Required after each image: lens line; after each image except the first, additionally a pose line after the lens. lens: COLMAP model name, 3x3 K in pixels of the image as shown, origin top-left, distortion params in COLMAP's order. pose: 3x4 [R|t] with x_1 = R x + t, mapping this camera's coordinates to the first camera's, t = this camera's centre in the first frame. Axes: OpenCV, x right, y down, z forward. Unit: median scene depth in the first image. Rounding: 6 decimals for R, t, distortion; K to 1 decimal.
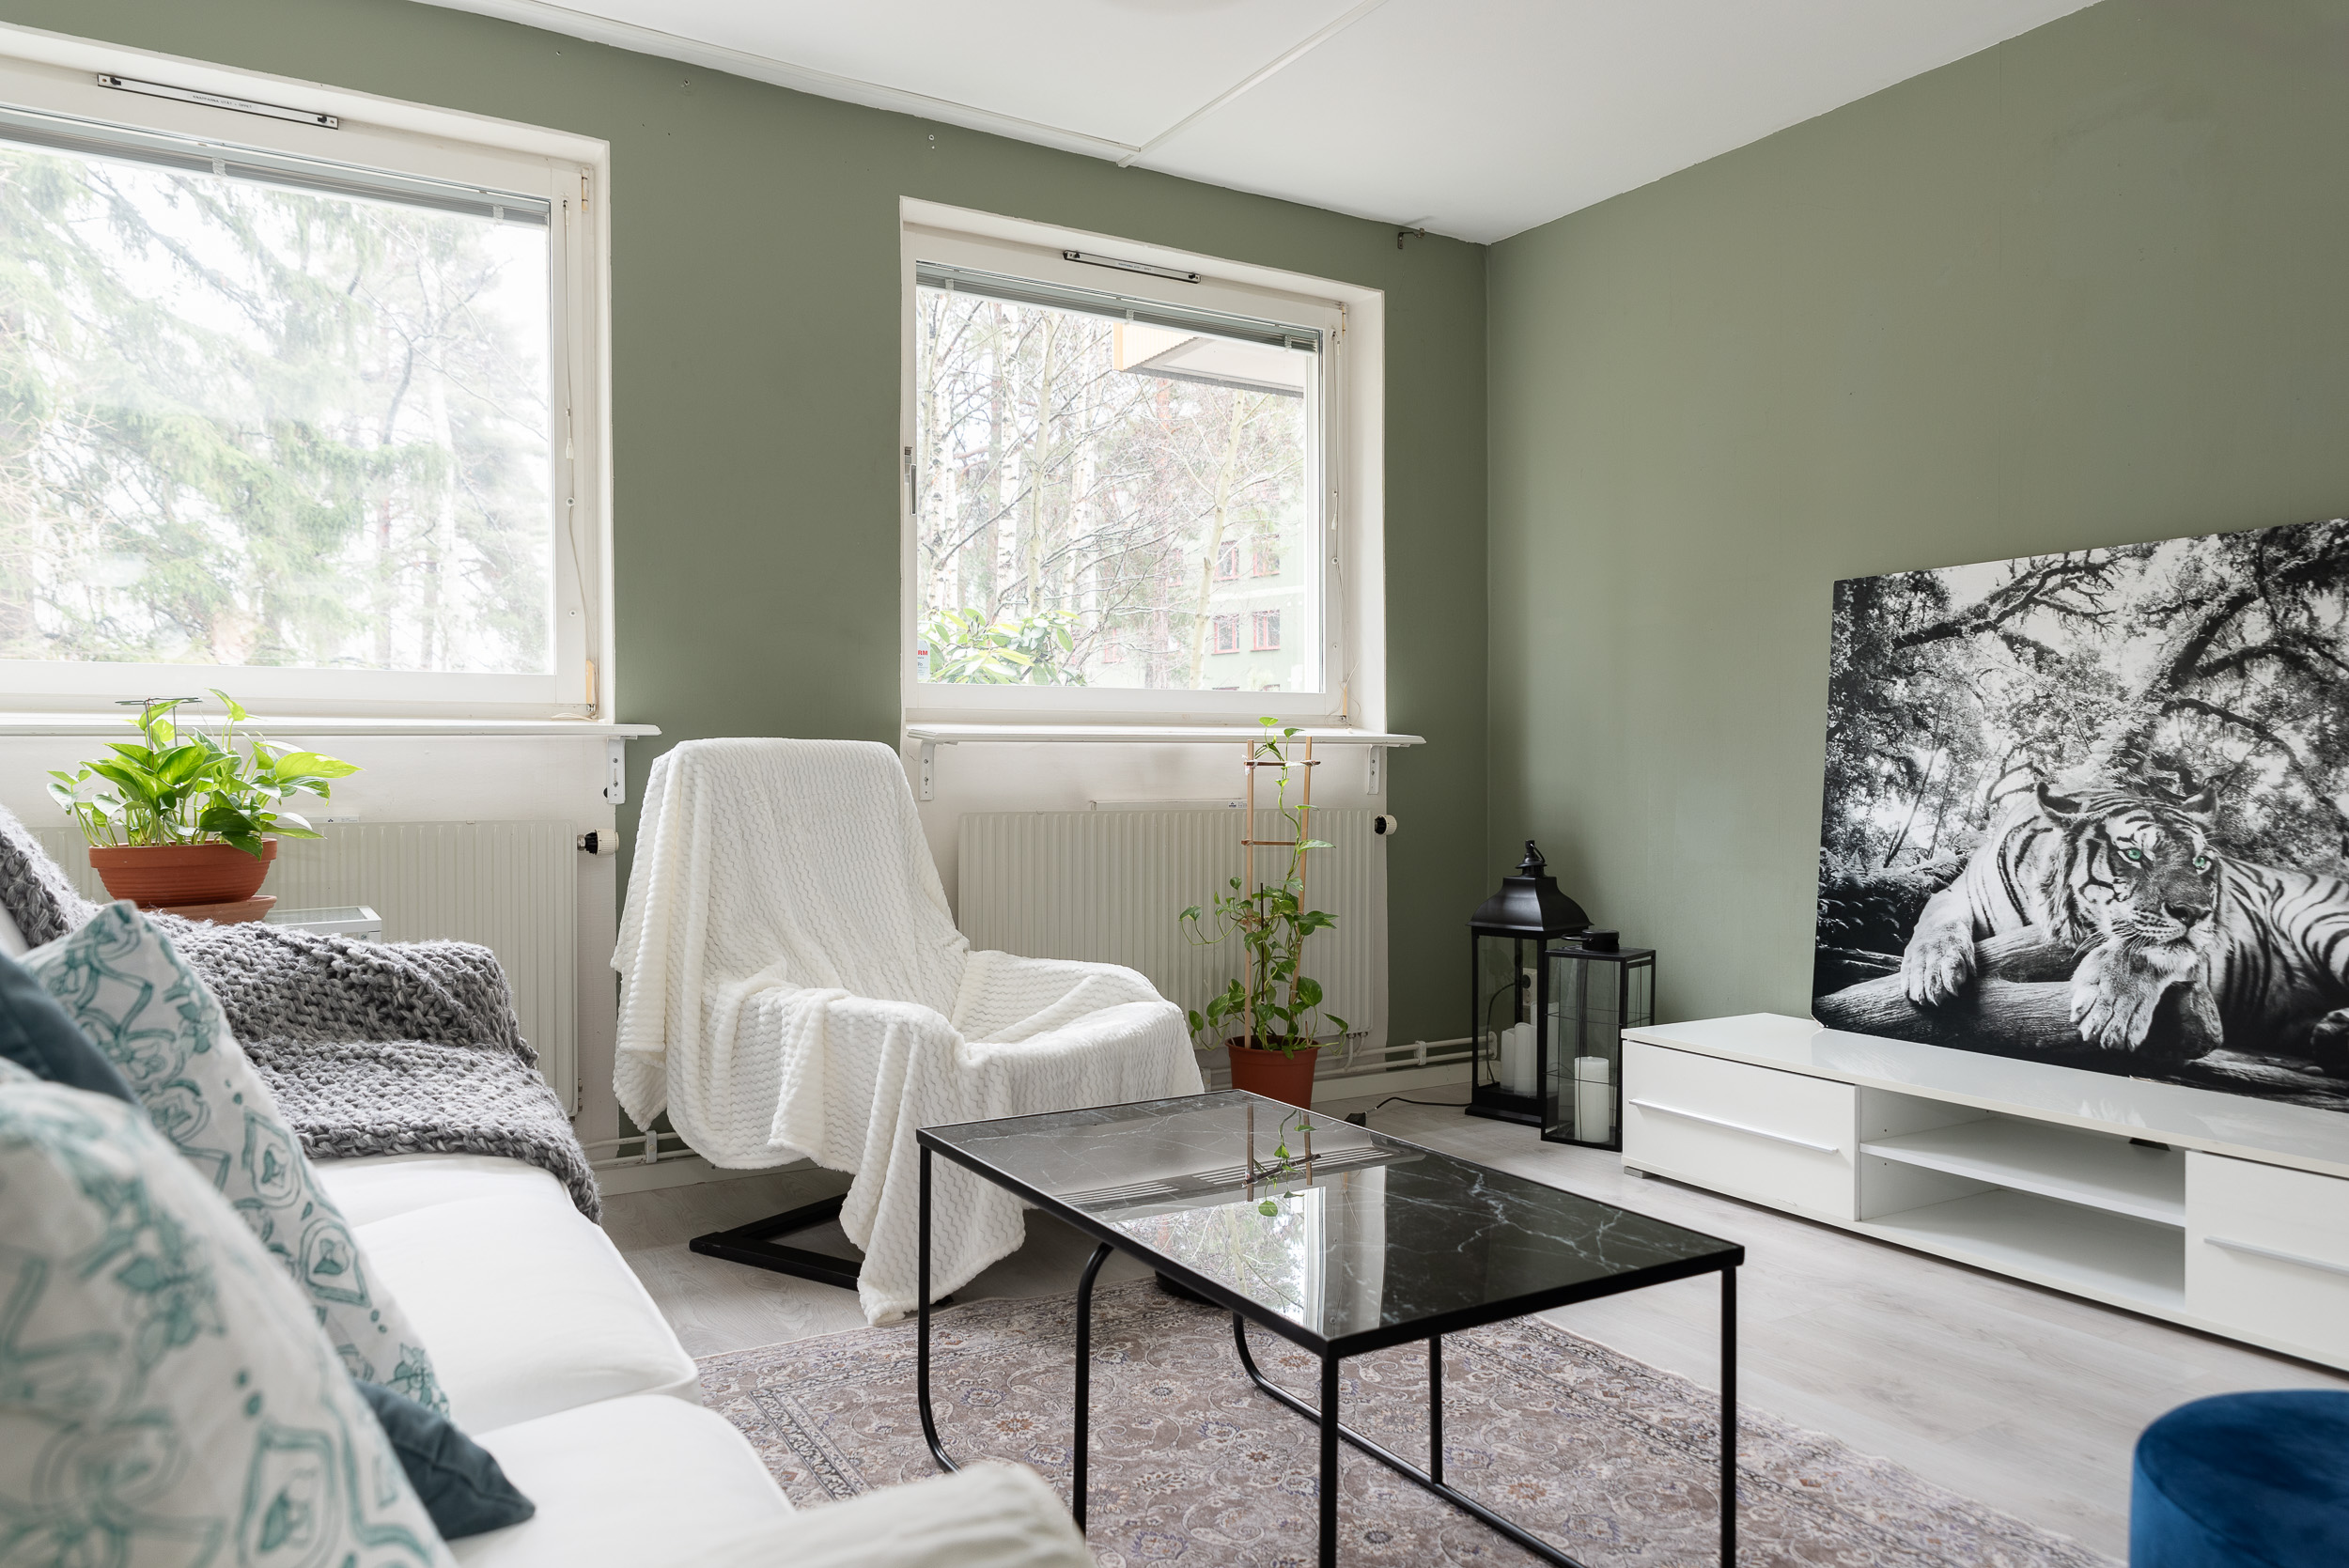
lens RADIAL K [[1594.4, 0, 1174.5], [0, 1594.4, 784.0], [0, 0, 1]] dist [0.020740, 0.000029]
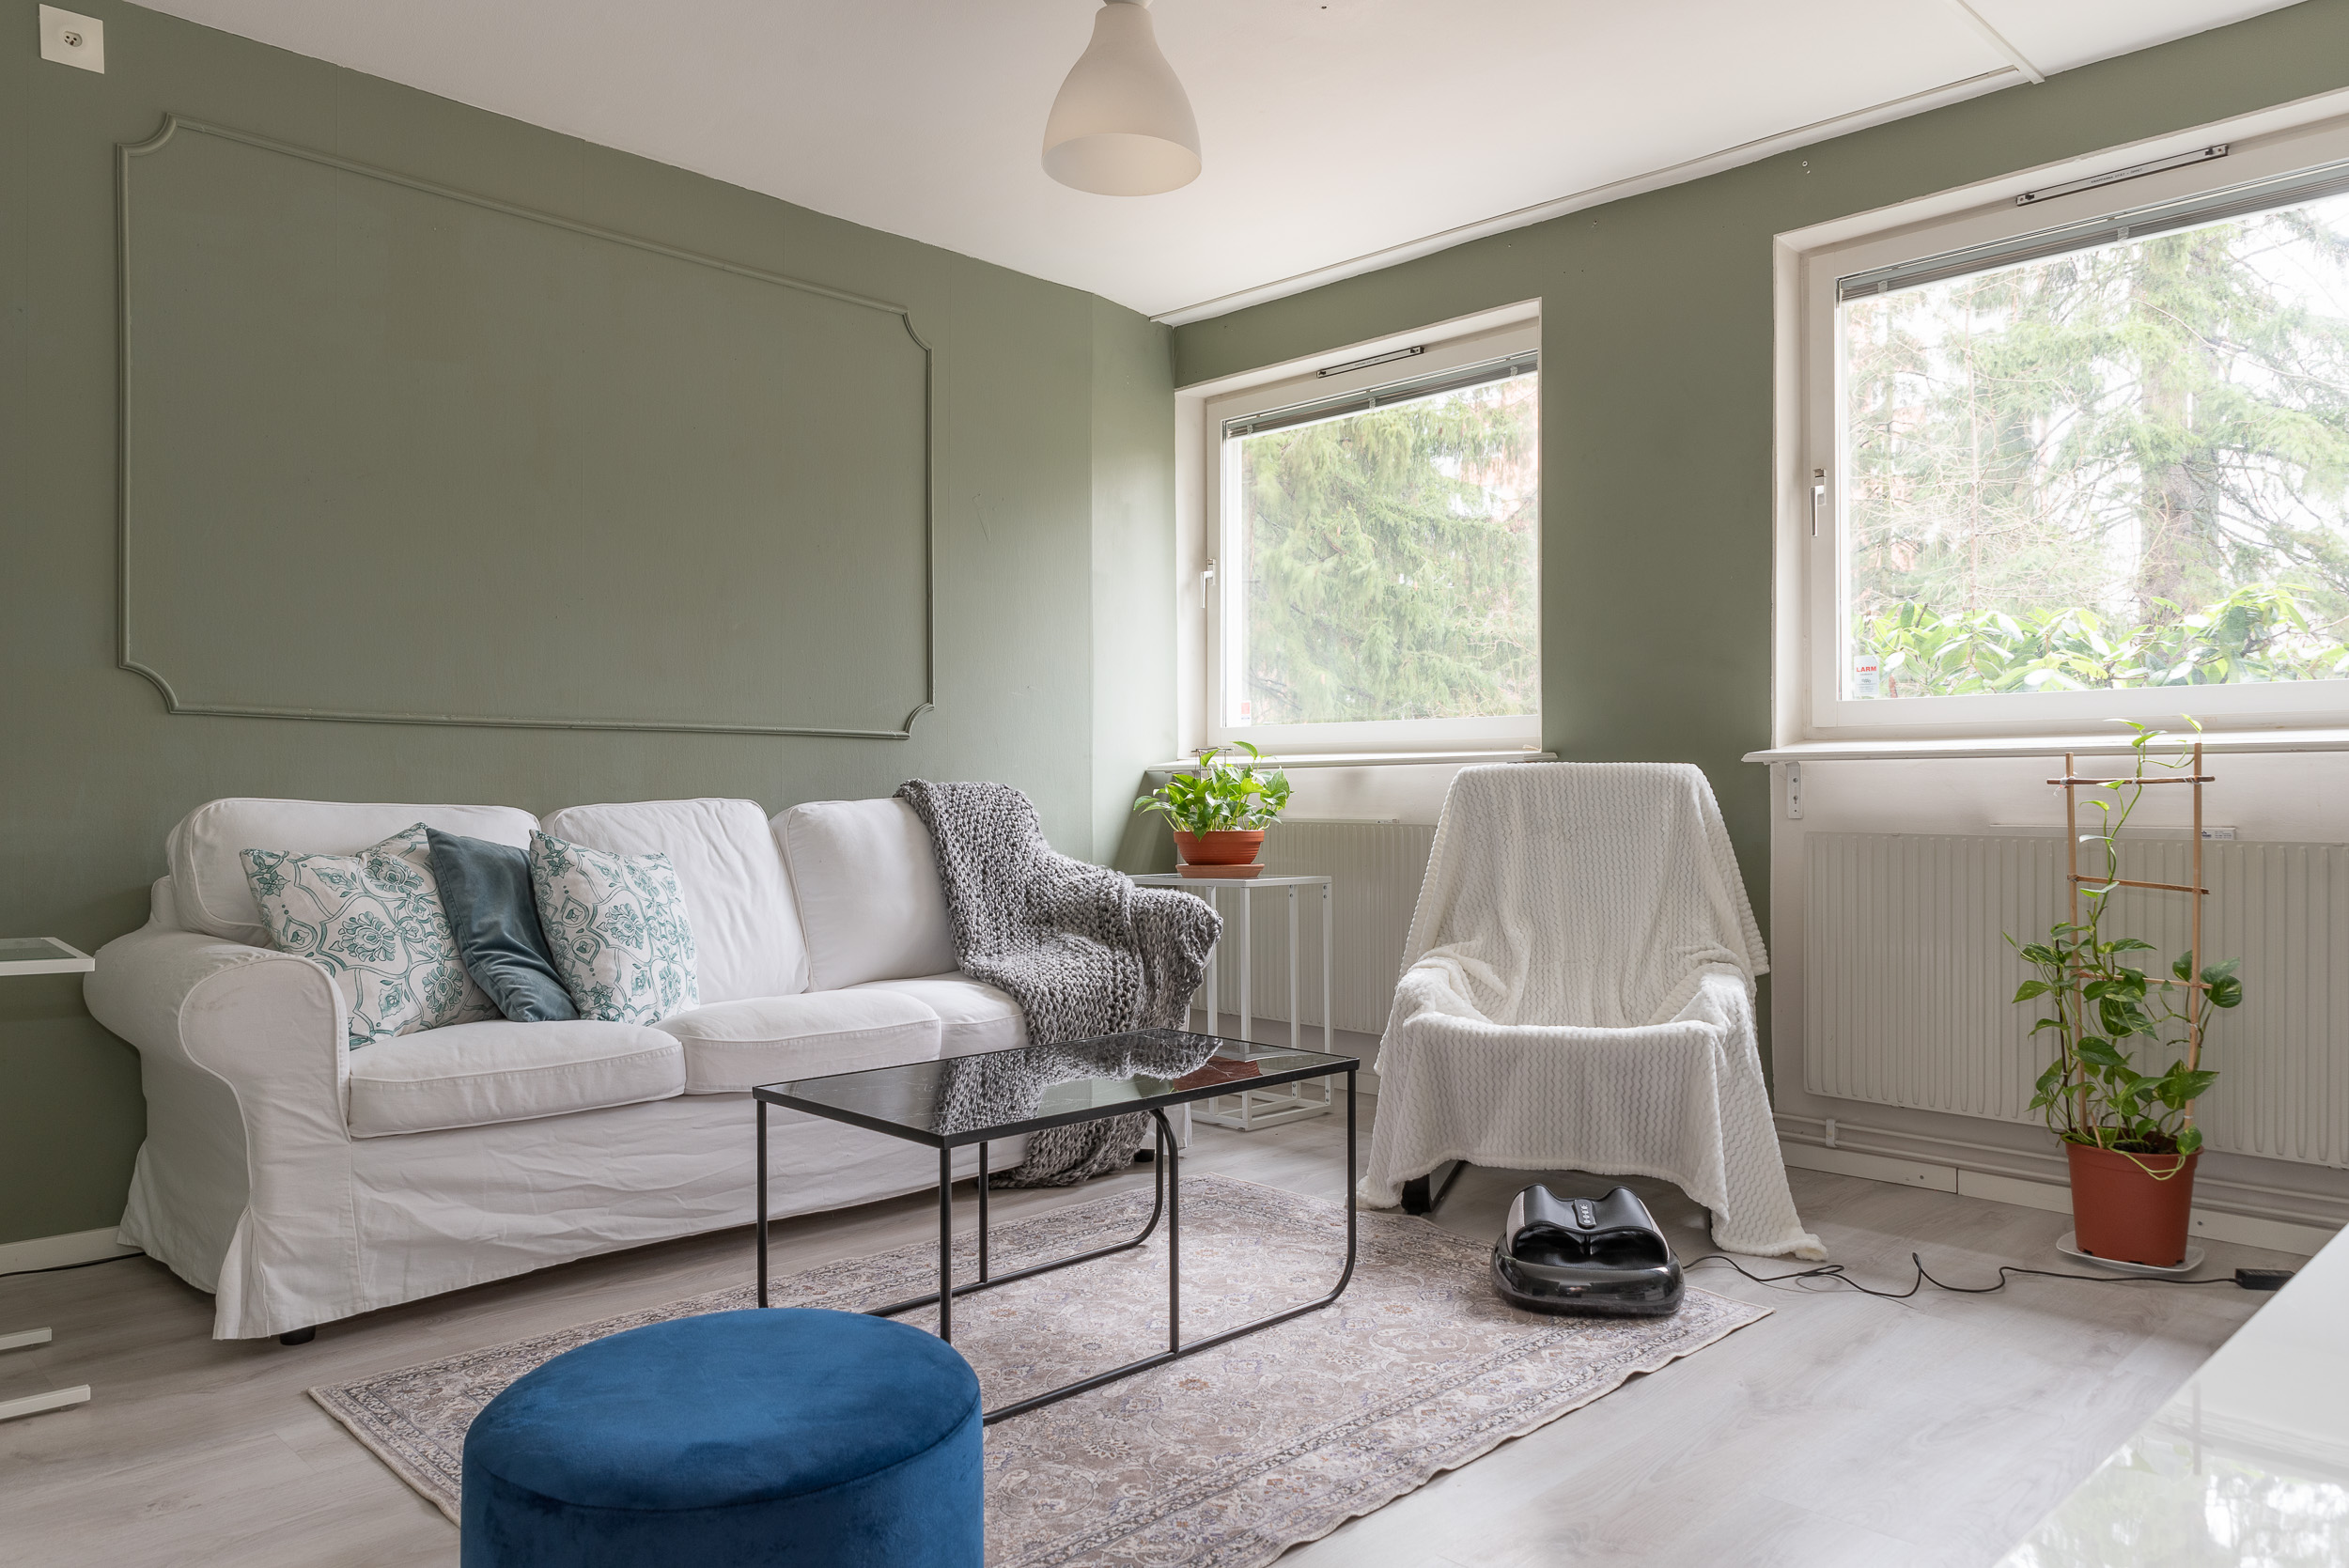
lens RADIAL K [[1595.0, 0, 1169.4], [0, 1595.0, 807.9], [0, 0, 1]] dist [-0.002245, -0.001595]
pose [[0.232928, 0.005744, -0.972477, 1.269441], [-0.016185, 0.999867, 0.002029, 0.012908], [0.972359, 0.015267, 0.232990, 0.657303]]
